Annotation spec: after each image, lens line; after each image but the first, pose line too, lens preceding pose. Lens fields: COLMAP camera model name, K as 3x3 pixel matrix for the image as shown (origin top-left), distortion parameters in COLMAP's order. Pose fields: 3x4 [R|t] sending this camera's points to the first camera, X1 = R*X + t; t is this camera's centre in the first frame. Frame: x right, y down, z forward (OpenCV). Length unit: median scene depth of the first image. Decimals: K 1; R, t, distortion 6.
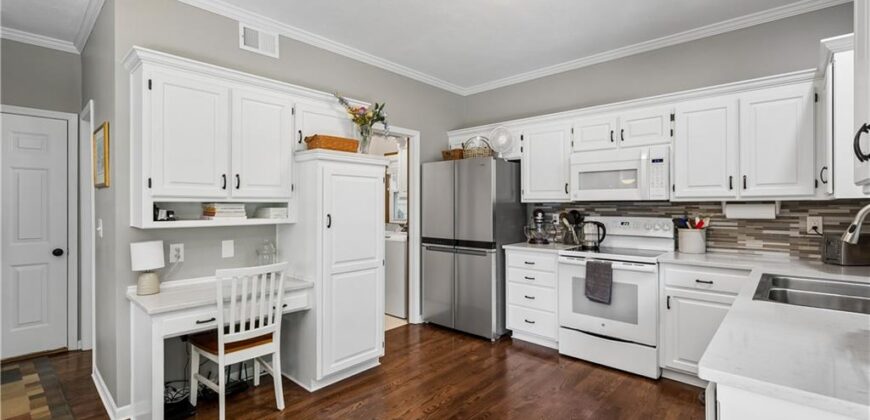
lens RADIAL K [[383.8, 0, 436.4], [0, 383.8, 206.3], [0, 0, 1]] dist [-0.000113, 0.000319]
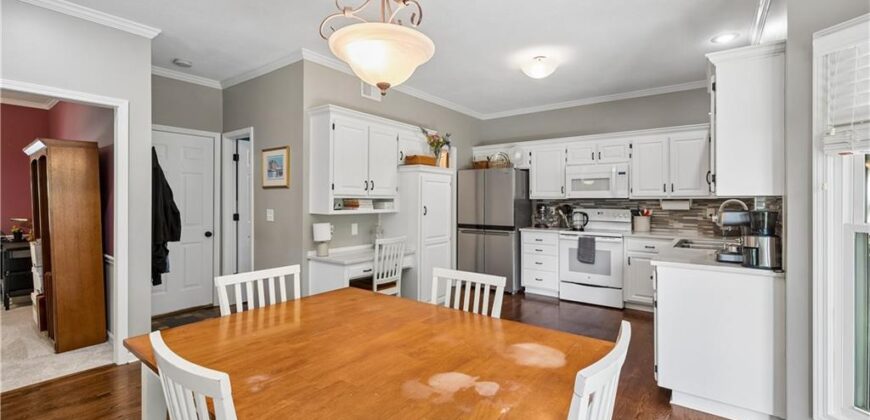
lens RADIAL K [[369.3, 0, 442.0], [0, 369.3, 200.2], [0, 0, 1]] dist [-0.000840, -0.000087]
pose [[0.994582, 0.003527, 0.103893, -0.313105], [-0.003068, 0.999985, -0.004575, 0.001843], [-0.103907, 0.004232, 0.994578, -0.428454]]
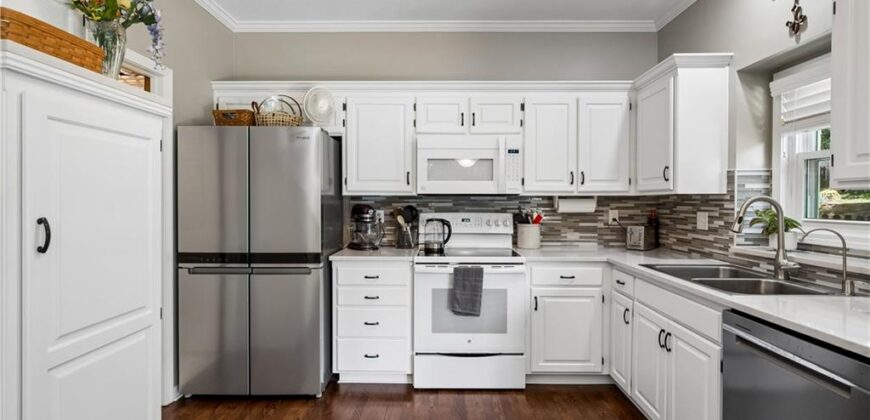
lens RADIAL K [[420.3, 0, 438.8], [0, 420.3, 206.5], [0, 0, 1]] dist [0.000587, -0.000015]
pose [[0.743222, -0.005795, 0.669020, -0.227124], [-0.001489, 0.999946, 0.010315, 0.003404], [-0.669043, -0.008663, 0.743173, 0.352967]]
